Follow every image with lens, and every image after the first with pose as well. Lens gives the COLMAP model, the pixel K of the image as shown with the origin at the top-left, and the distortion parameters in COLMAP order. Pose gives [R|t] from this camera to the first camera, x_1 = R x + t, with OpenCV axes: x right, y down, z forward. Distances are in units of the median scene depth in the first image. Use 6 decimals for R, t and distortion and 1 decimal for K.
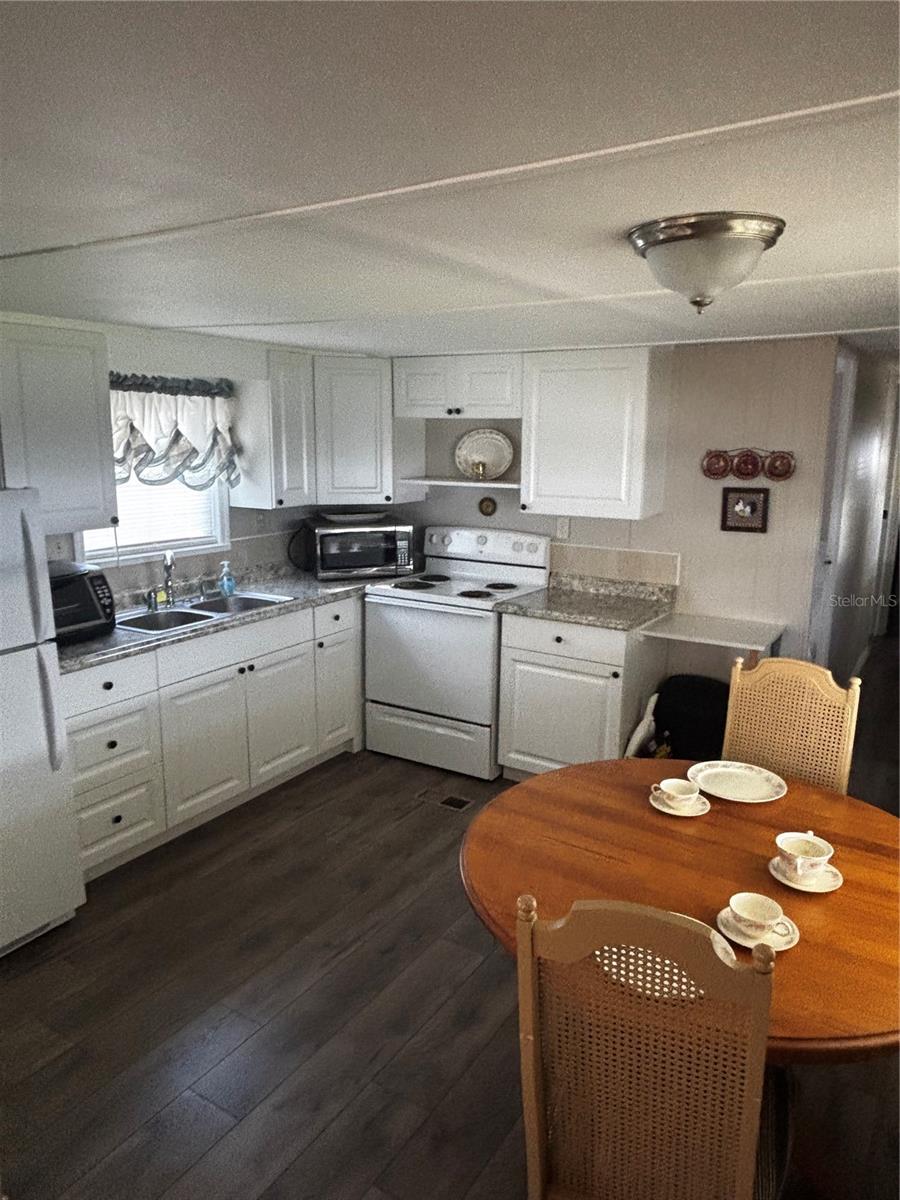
lens RADIAL K [[809.4, 0, 454.3], [0, 809.4, 593.9], [0, 0, 1]] dist [0.028344, -0.046720]
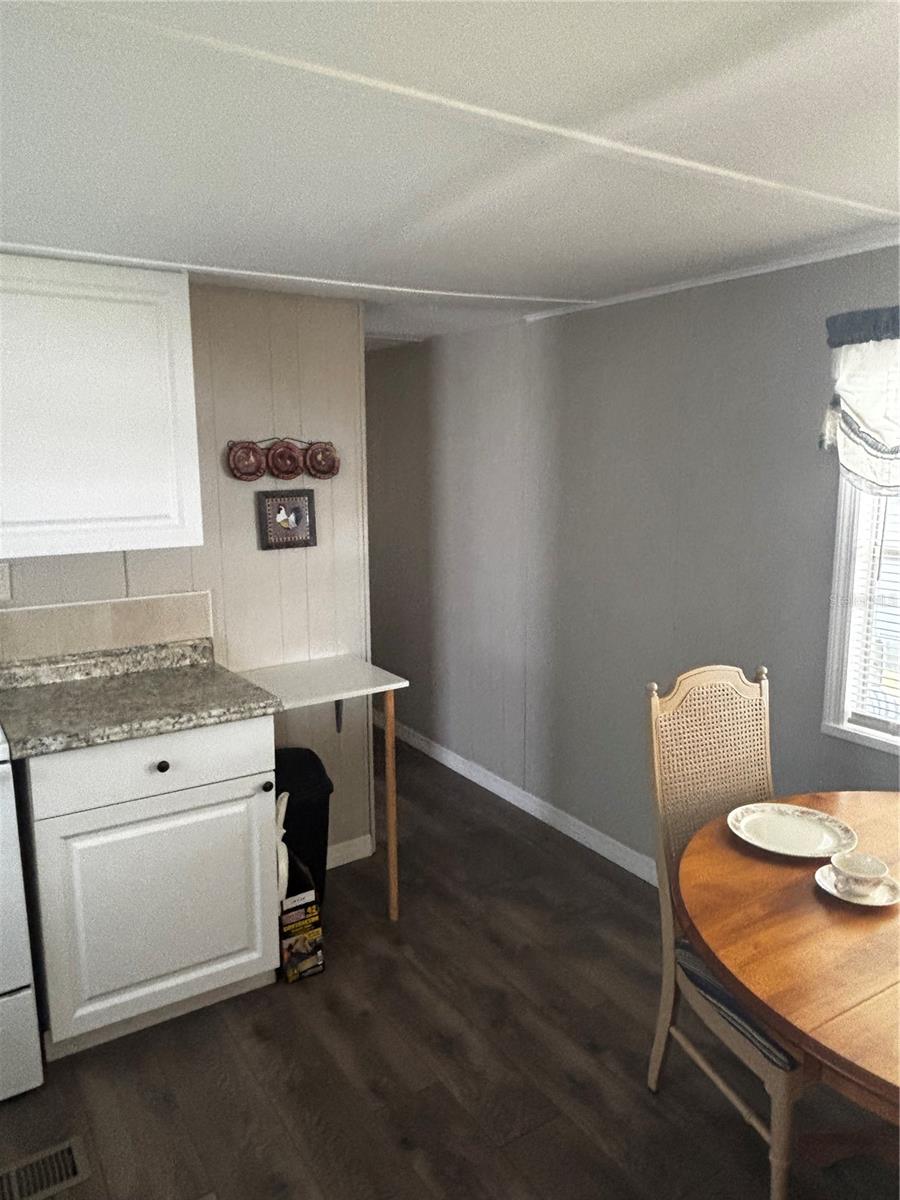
lens RADIAL K [[809.4, 0, 438.9], [0, 809.4, 600.6], [0, 0, 1]] dist [0.028344, -0.046720]
pose [[0.414594, -0.162802, 0.895325, -0.276678], [0.185687, 0.978302, 0.091905, -0.072603], [-0.890860, 0.128147, 0.435829, 0.553829]]
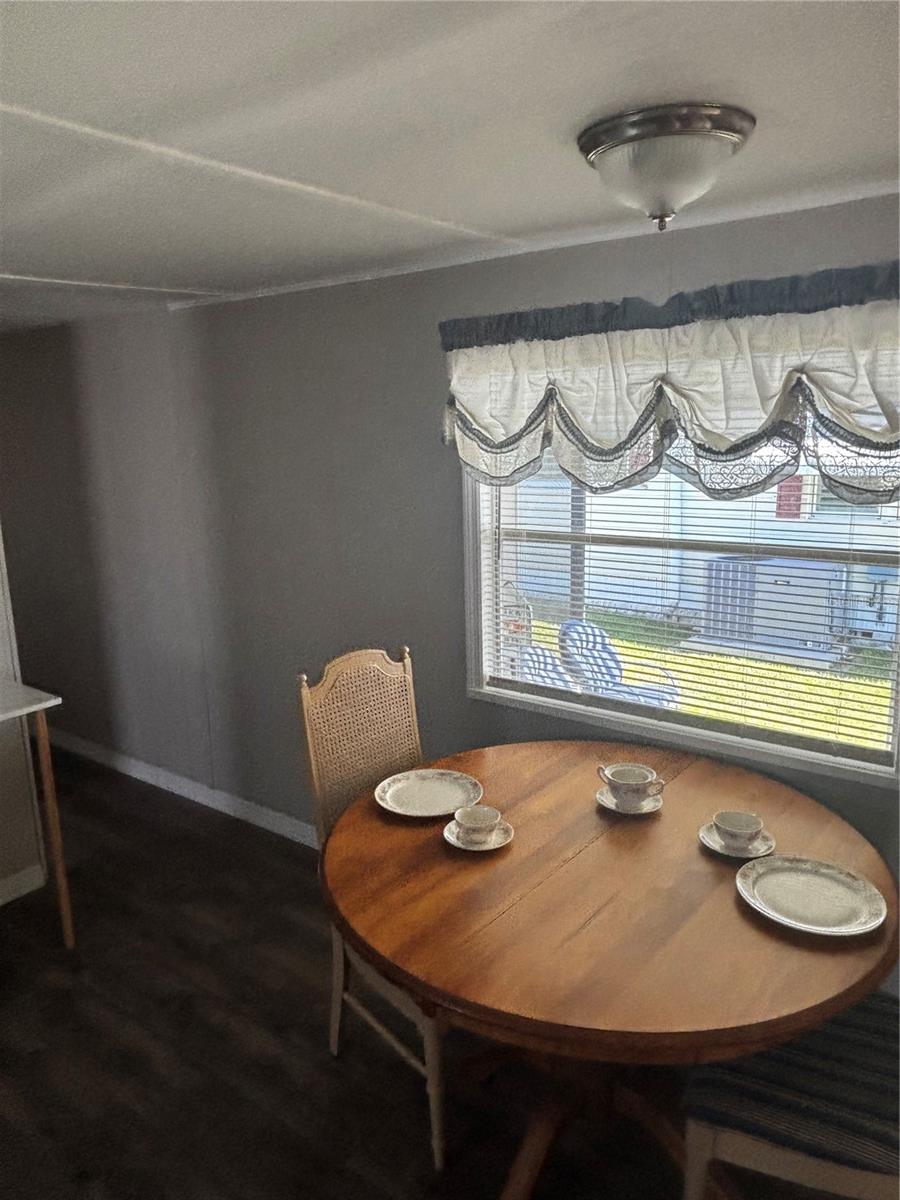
lens RADIAL K [[809.4, 0, 439.3], [0, 809.4, 605.1], [0, 0, 1]] dist [0.028344, -0.046720]
pose [[0.072256, -0.212352, 0.974518, -0.275925], [0.217507, 0.956910, 0.192388, -0.076540], [-0.973381, 0.198063, 0.115331, 0.503937]]
